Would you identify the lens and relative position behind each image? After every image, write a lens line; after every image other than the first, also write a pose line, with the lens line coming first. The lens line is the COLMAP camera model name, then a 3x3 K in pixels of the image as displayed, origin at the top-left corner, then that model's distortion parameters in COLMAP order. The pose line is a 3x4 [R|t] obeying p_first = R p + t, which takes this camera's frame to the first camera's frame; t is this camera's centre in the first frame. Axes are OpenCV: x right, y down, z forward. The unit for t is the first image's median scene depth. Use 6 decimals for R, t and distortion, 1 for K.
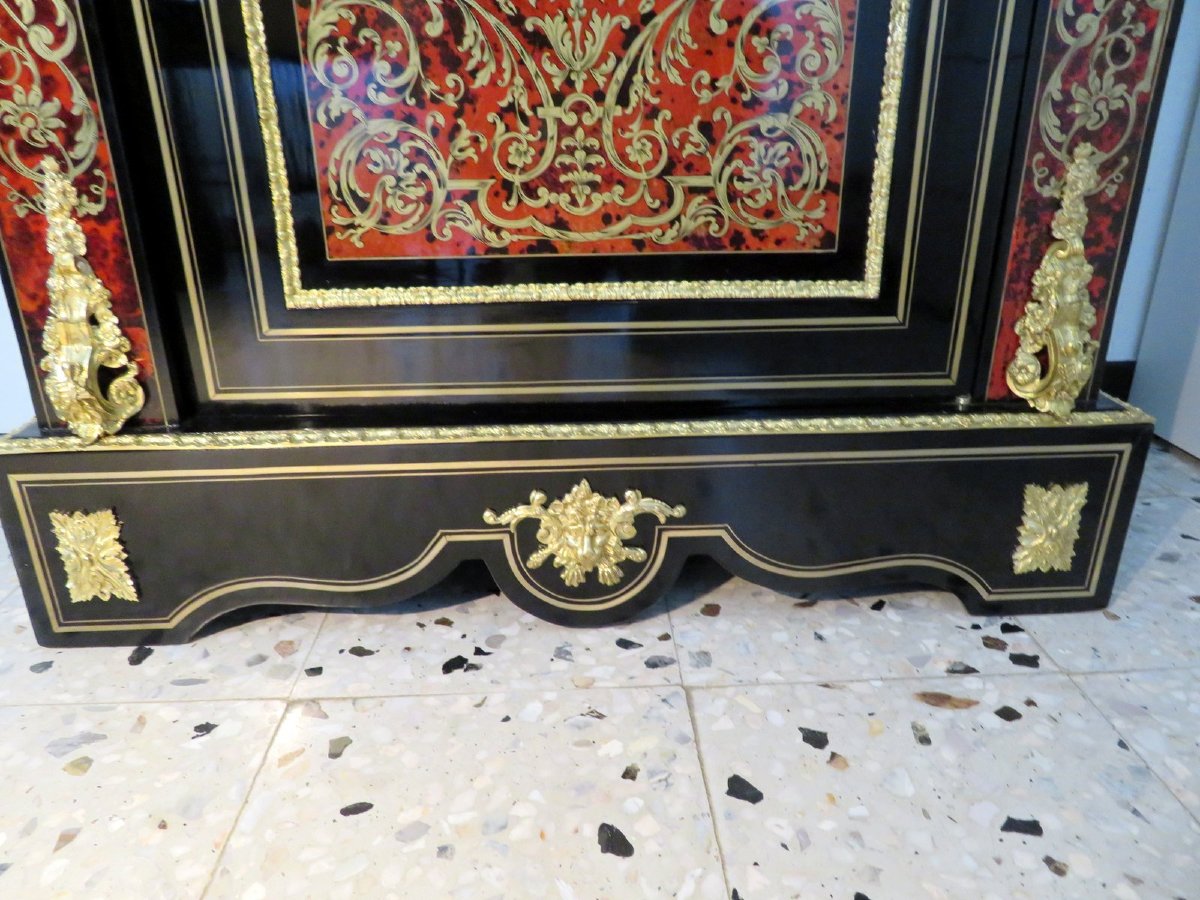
lens RADIAL K [[865.4, 0, 597.3], [0, 865.4, 454.2], [0, 0, 1]] dist [-0.006630, 0.003672]
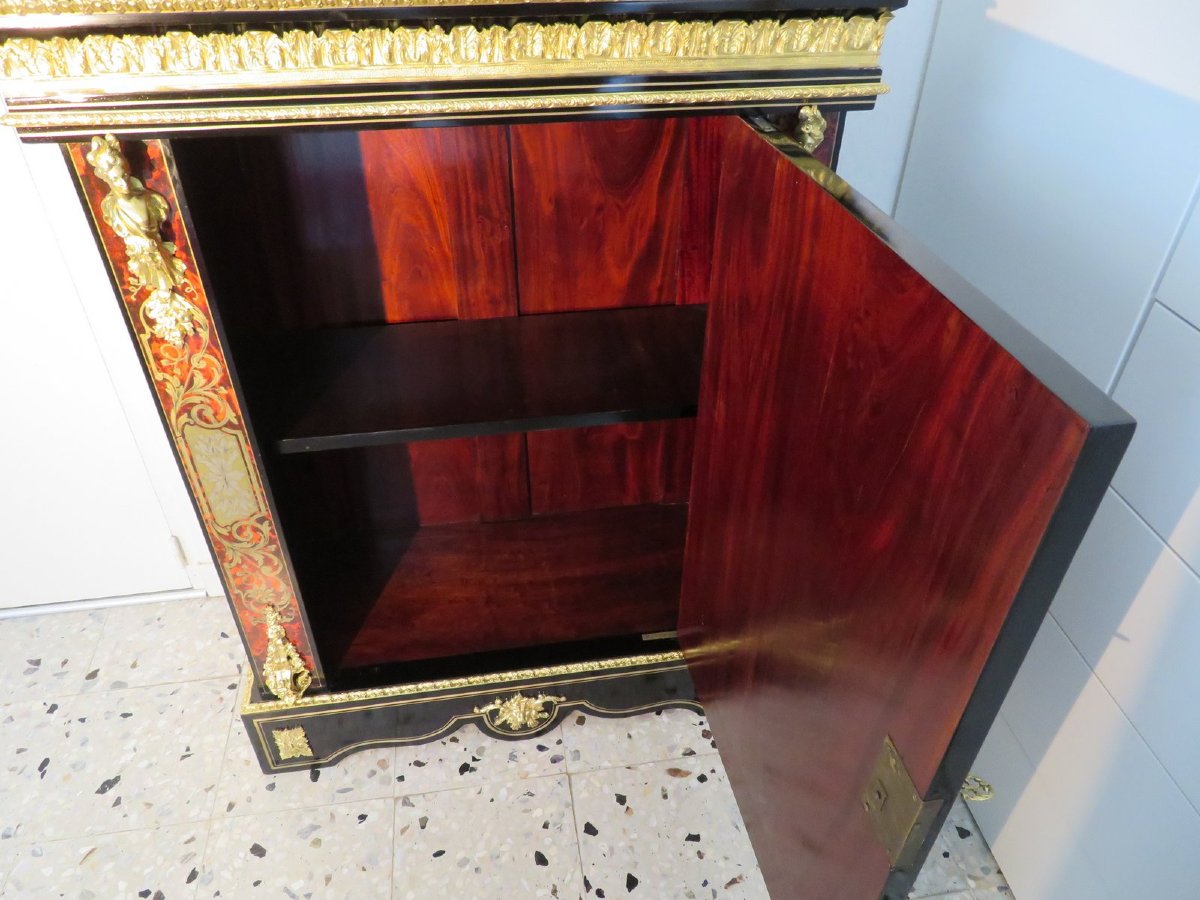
lens RADIAL K [[865.4, 0, 598.5], [0, 865.4, 456.9], [0, 0, 1]] dist [-0.006630, 0.003672]
pose [[0.993153, -0.053566, 0.103813, -0.011795], [0.024735, 0.964949, 0.261268, -1.184233], [-0.114169, -0.256911, 0.959668, -1.032551]]
